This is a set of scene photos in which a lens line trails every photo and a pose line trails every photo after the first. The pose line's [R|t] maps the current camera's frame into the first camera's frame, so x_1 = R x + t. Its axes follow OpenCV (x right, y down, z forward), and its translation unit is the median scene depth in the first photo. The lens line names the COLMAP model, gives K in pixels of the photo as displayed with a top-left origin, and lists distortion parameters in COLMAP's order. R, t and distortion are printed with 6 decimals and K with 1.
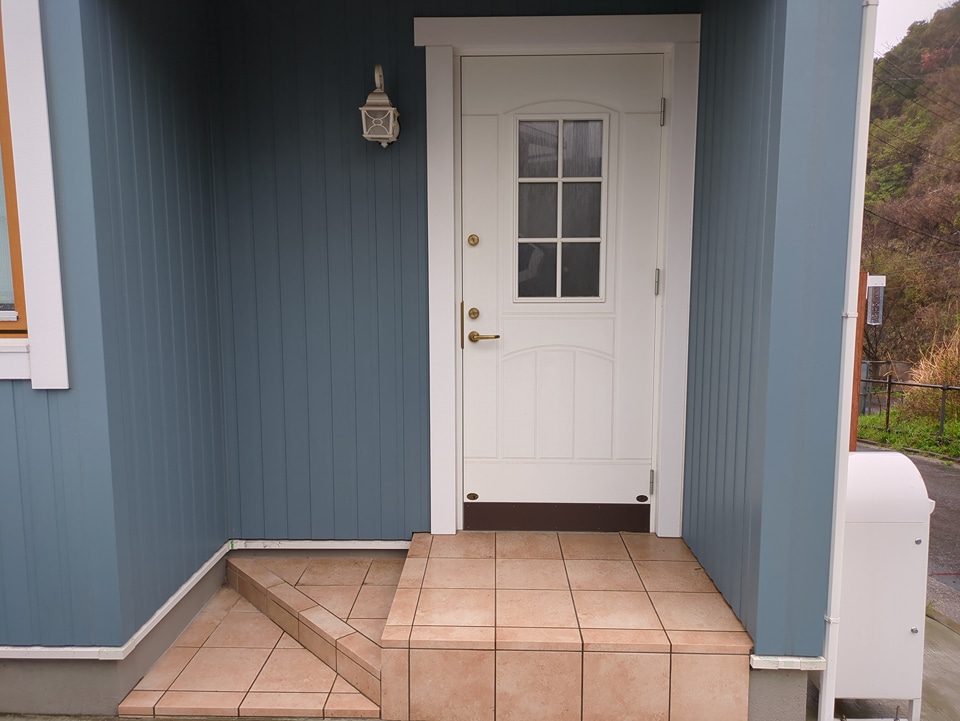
lens RADIAL K [[725.9, 0, 481.8], [0, 725.9, 362.5], [0, 0, 1]] dist [0.057704, -0.004790]
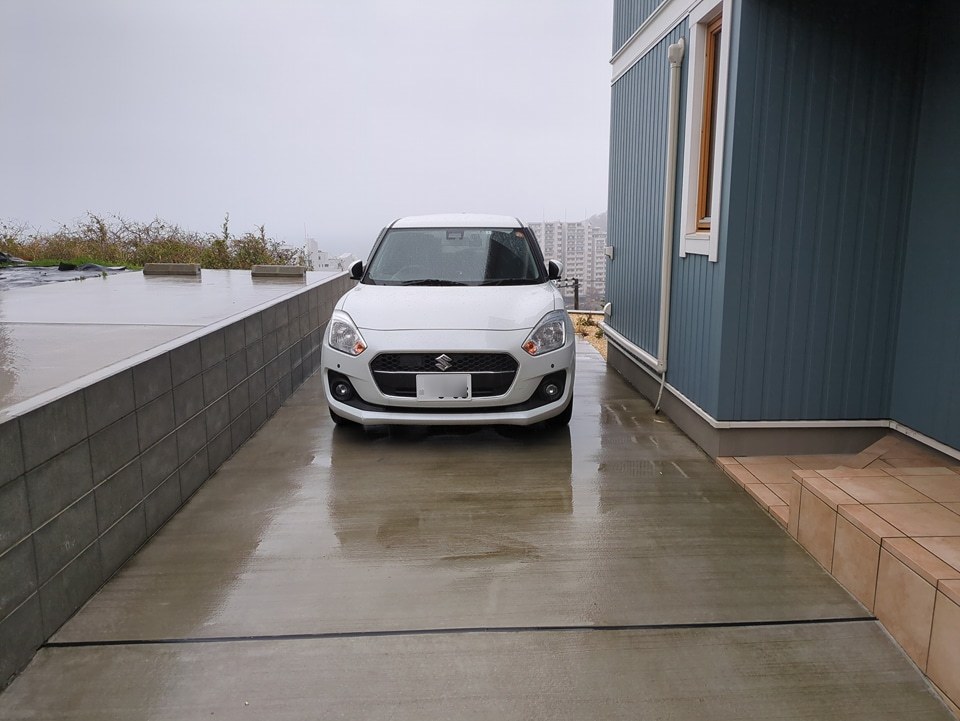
lens RADIAL K [[725.9, 0, 484.4], [0, 725.9, 353.9], [0, 0, 1]] dist [0.057704, -0.004790]
pose [[0.049227, 0.178279, -0.982748, 1.085001], [-0.124610, 0.977349, 0.171058, 0.018718], [0.990984, 0.114039, 0.070328, 0.337285]]
